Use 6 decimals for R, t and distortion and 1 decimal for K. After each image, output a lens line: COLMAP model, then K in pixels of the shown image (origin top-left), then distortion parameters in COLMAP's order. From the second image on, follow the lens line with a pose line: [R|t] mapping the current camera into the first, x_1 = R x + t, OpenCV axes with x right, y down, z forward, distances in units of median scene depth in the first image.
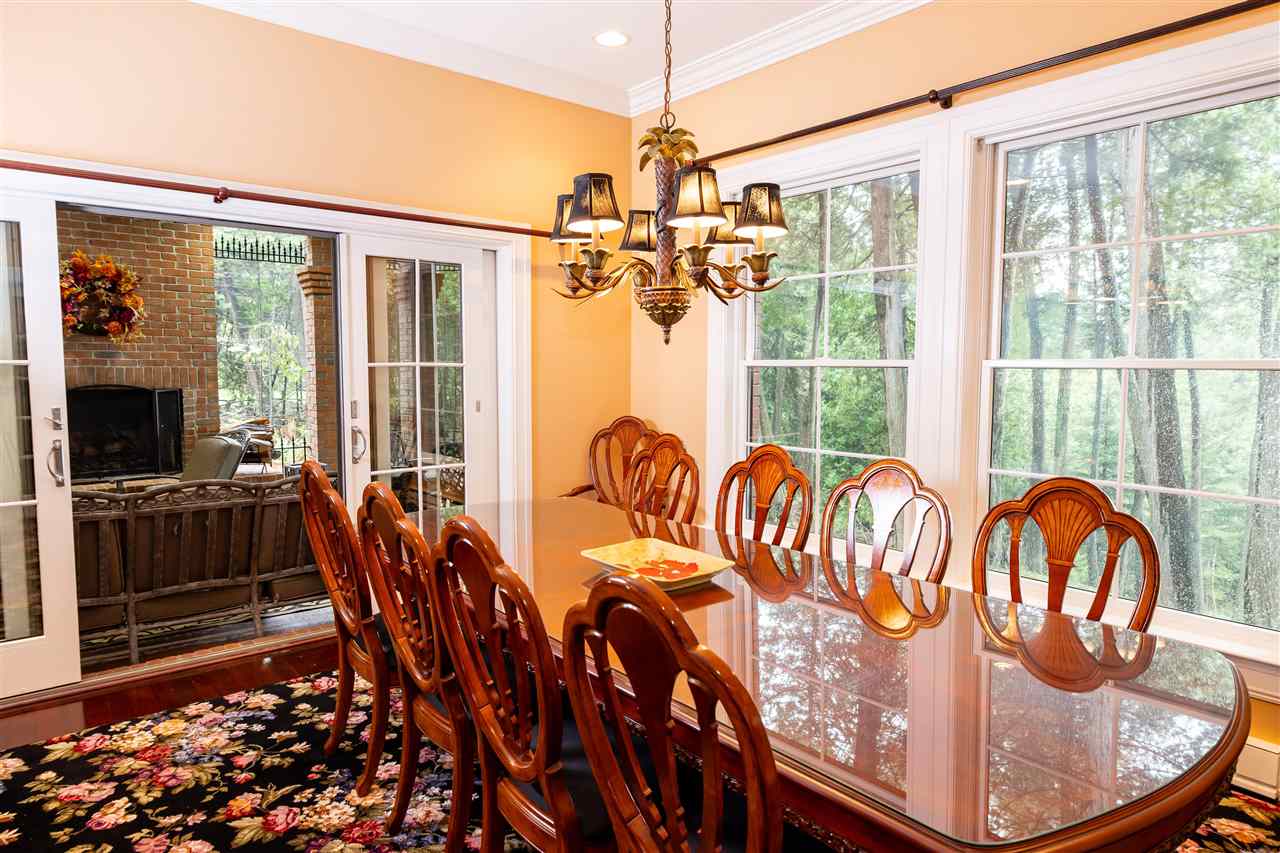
lens RADIAL K [[766.2, 0, 640.0], [0, 766.2, 426.5], [0, 0, 1]] dist [-0.003465, -0.000666]
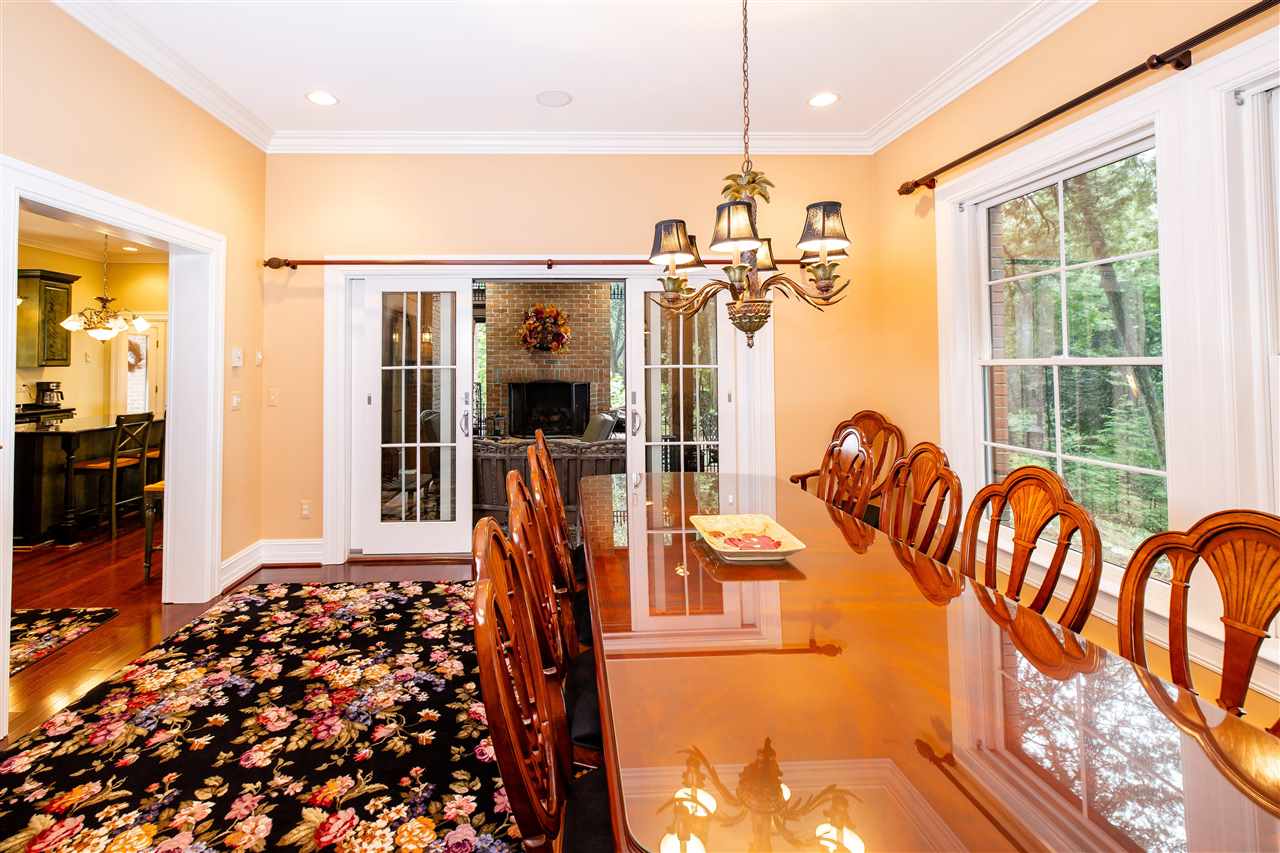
lens RADIAL K [[589.7, 0, 639.2], [0, 589.7, 359.8], [0, 0, 1]] dist [0.000068, 0.000741]
pose [[0.793581, -0.014219, -0.608299, 0.317066], [-0.041471, 0.996138, -0.077387, -0.008273], [0.607050, 0.086640, 0.789926, 0.123833]]
